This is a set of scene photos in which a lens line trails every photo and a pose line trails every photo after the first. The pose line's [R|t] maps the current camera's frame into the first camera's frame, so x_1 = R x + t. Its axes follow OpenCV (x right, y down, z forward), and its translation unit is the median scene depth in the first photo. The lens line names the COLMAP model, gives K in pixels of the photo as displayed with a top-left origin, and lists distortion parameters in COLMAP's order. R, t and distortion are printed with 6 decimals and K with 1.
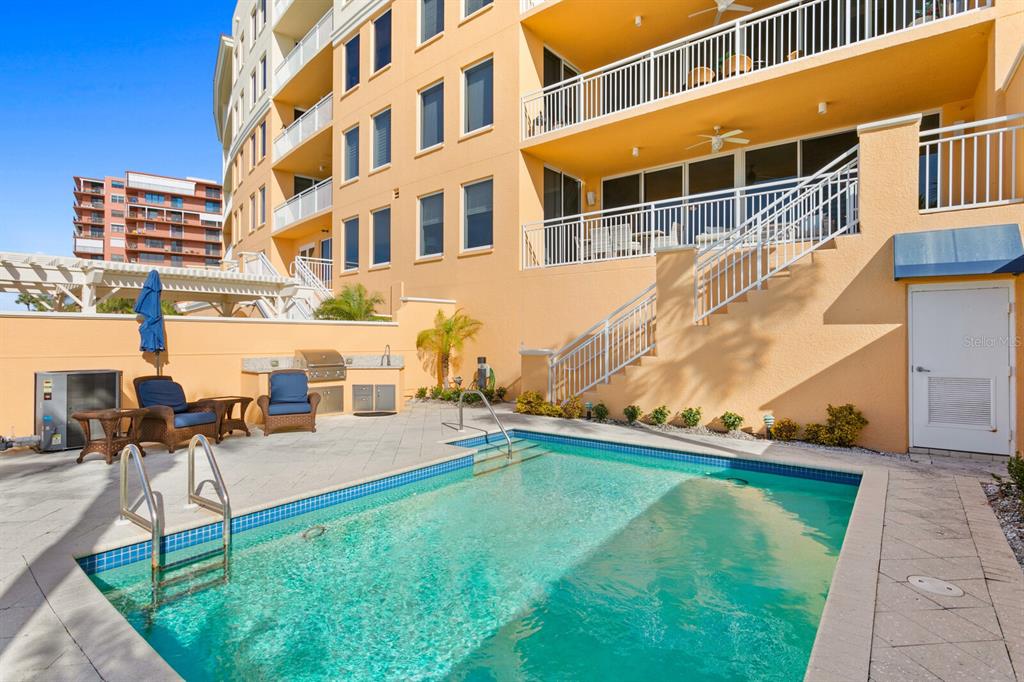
lens RADIAL K [[499.1, 0, 512.0], [0, 499.1, 341.0], [0, 0, 1]] dist [-0.002150, -0.000272]
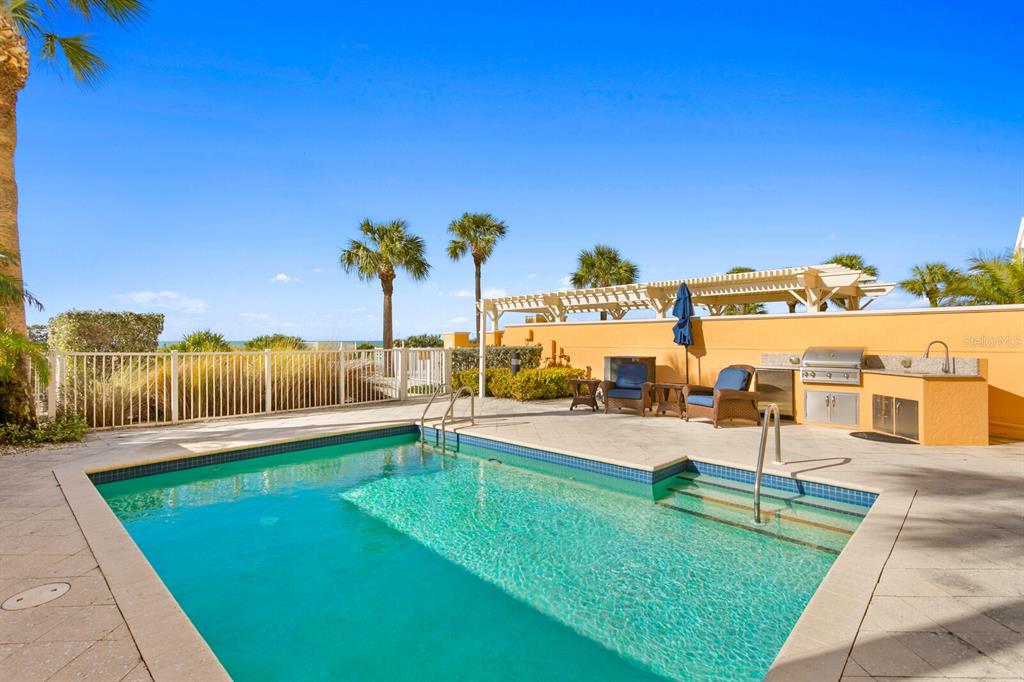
lens RADIAL K [[487.6, 0, 504.7], [0, 487.6, 337.9], [0, 0, 1]] dist [0.005013, 0.001846]
pose [[-0.138922, -0.002784, -0.990299, 0.452516], [0.008627, 0.999955, -0.004021, 0.001245], [0.990266, -0.009102, -0.138892, 0.528611]]
